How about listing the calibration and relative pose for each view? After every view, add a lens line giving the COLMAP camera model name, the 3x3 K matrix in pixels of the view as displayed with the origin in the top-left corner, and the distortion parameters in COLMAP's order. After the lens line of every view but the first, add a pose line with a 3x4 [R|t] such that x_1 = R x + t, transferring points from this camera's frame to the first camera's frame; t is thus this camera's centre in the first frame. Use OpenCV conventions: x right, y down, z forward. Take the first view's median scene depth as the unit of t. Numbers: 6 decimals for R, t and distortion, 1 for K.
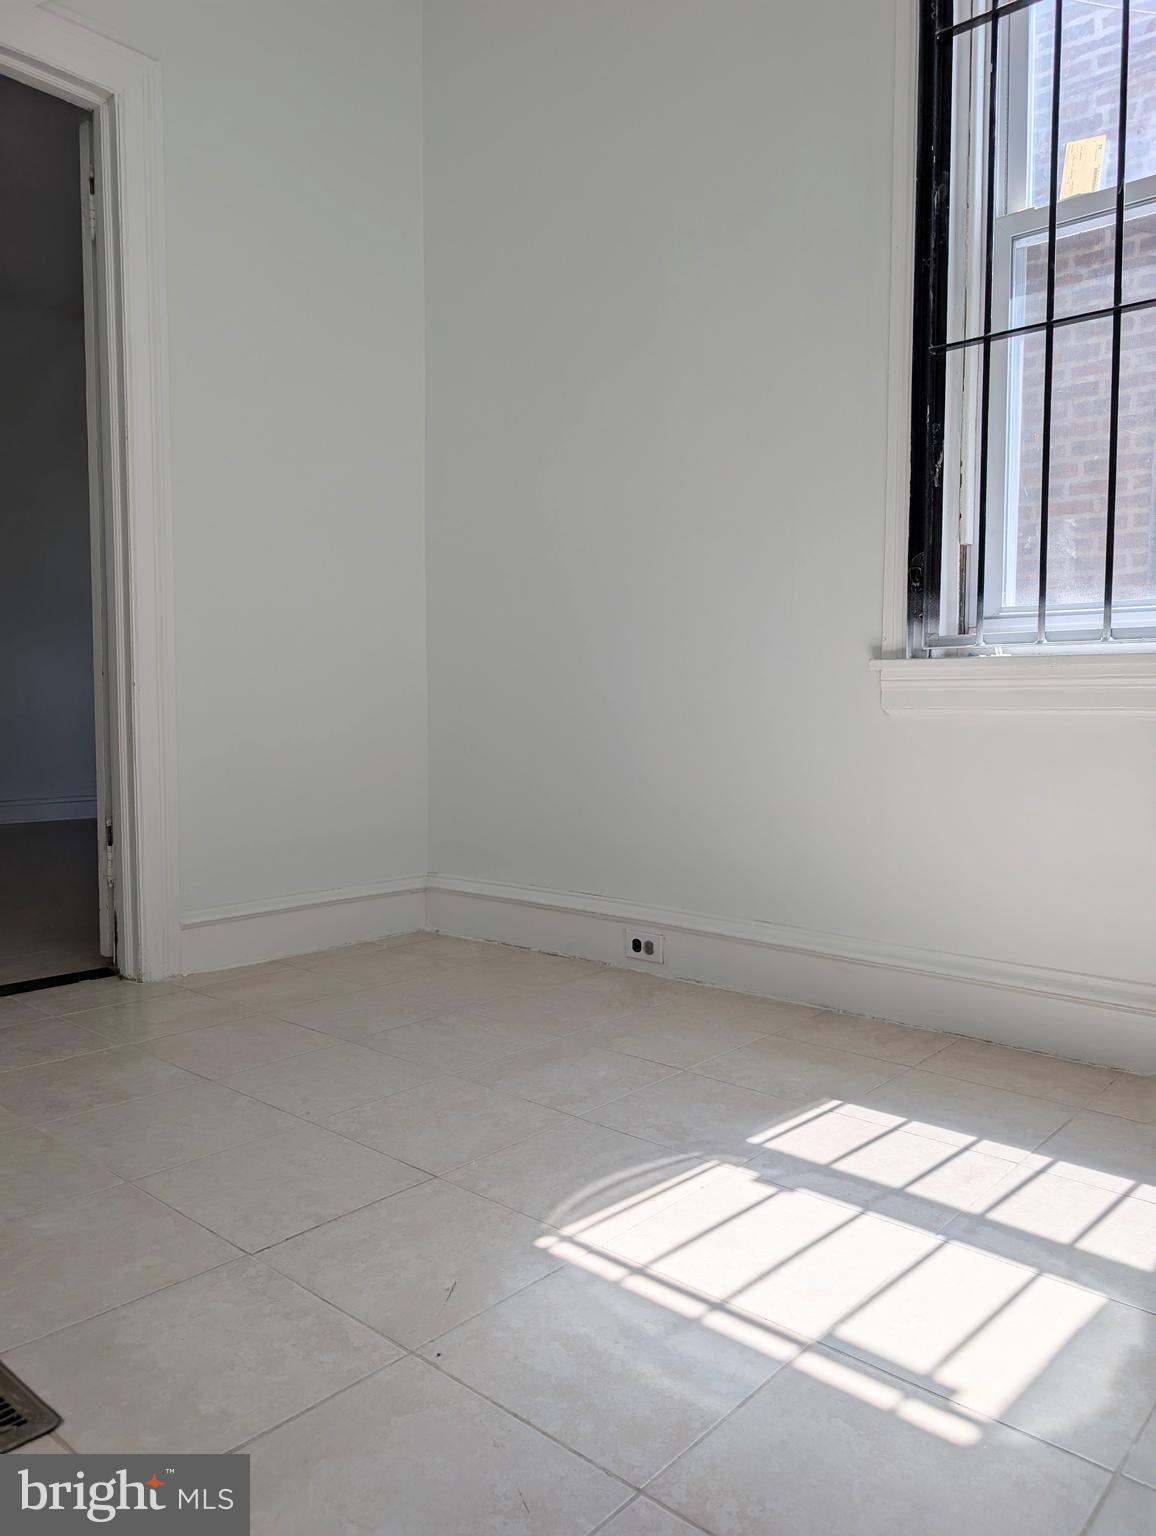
lens RADIAL K [[1121.3, 0, 578.2], [0, 1121.3, 769.8], [0, 0, 1]] dist [0.004639, 0.000324]
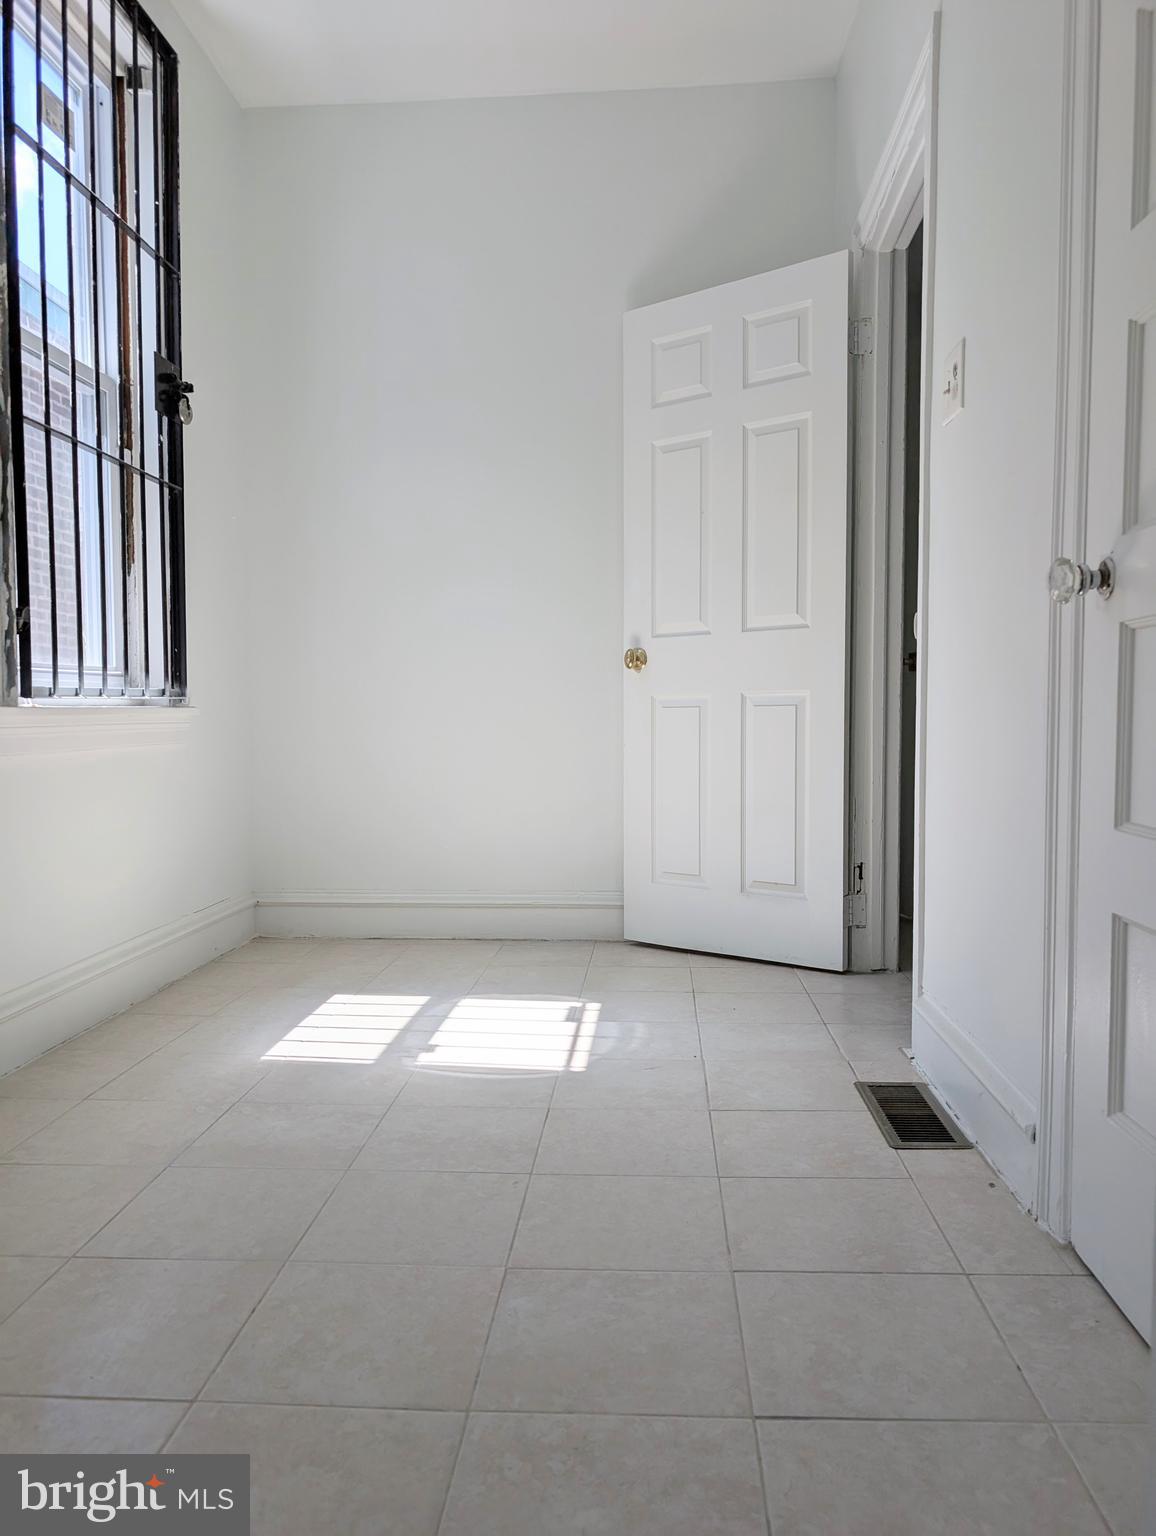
lens RADIAL K [[1121.3, 0, 579.8], [0, 1121.3, 769.3], [0, 0, 1]] dist [0.004639, 0.000324]
pose [[-0.614661, -0.043260, 0.787604, -1.303002], [0.042973, 0.995176, 0.088197, -0.172157], [-0.787620, 0.088057, -0.609837, 1.928645]]
